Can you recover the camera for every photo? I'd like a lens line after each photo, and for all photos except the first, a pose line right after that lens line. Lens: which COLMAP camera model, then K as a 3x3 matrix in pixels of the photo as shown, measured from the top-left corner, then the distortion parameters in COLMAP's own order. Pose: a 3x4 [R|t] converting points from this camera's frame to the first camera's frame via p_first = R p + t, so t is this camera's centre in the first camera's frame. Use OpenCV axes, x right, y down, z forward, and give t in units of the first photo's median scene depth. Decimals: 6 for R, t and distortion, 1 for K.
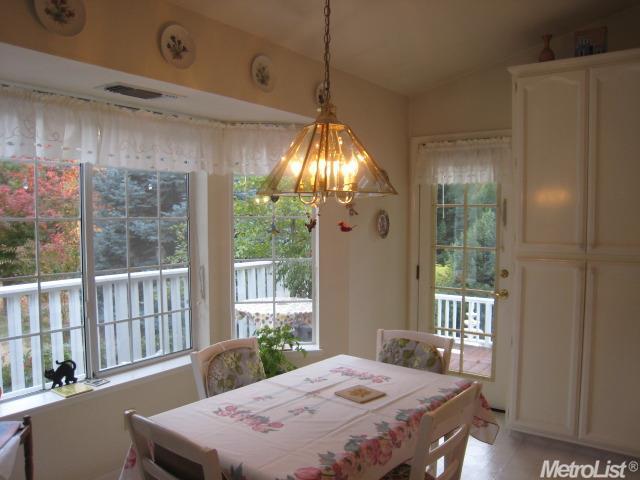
lens RADIAL K [[529.2, 0, 319.3], [0, 529.2, 257.2], [0, 0, 1]] dist [-0.123982, 0.100224]
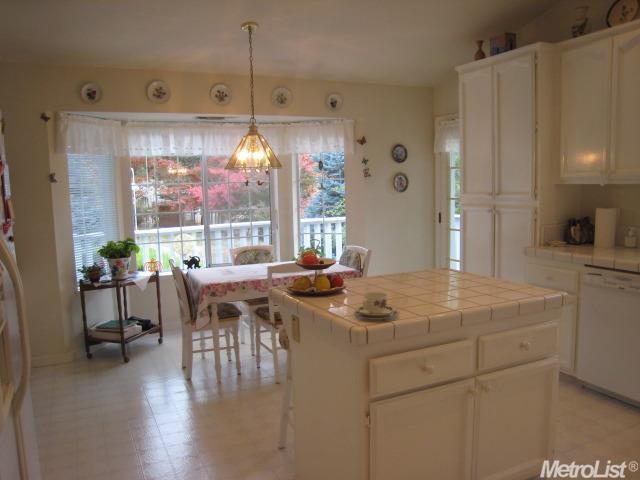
lens RADIAL K [[529.2, 0, 319.3], [0, 529.2, 257.2], [0, 0, 1]] dist [-0.123982, 0.100224]
pose [[0.874690, 0.044646, -0.482622, 0.880311], [-0.013156, 0.997569, 0.068438, 0.063147], [0.484504, -0.053513, 0.873151, -0.511512]]
